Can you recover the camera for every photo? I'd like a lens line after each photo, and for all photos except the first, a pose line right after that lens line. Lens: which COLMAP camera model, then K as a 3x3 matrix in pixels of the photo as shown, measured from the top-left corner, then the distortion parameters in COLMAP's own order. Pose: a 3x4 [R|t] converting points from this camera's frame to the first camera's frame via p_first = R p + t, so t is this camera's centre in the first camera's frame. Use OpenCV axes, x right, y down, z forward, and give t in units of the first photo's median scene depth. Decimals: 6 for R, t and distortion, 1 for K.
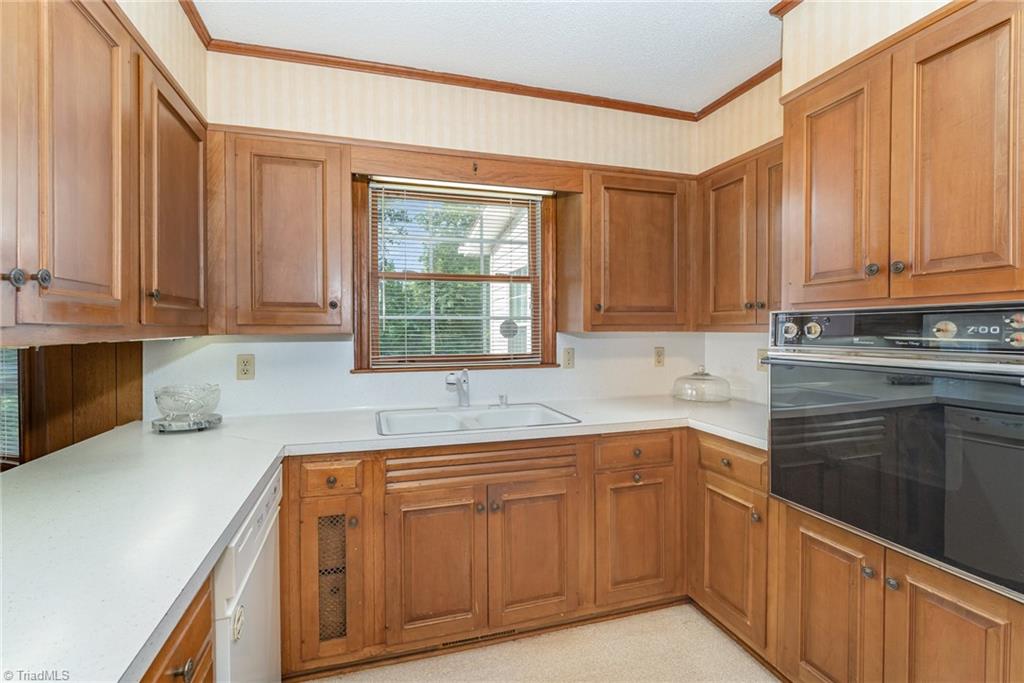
lens RADIAL K [[445.3, 0, 512.6], [0, 445.3, 335.9], [0, 0, 1]] dist [-0.000306, -0.000204]
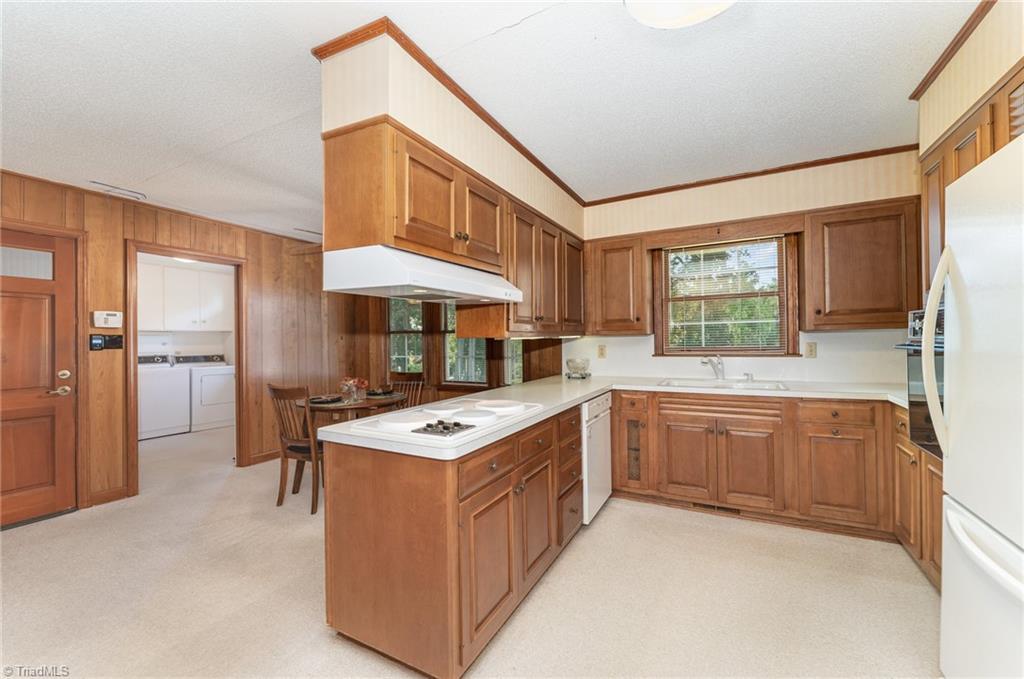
lens RADIAL K [[426.1, 0, 510.6], [0, 426.1, 342.1], [0, 0, 1]] dist [0.001637, -0.000134]
pose [[0.691230, -0.004048, -0.722624, 0.568756], [0.003551, 0.999991, -0.002205, 0.033818], [0.722626, -0.001042, 0.691238, -0.706067]]
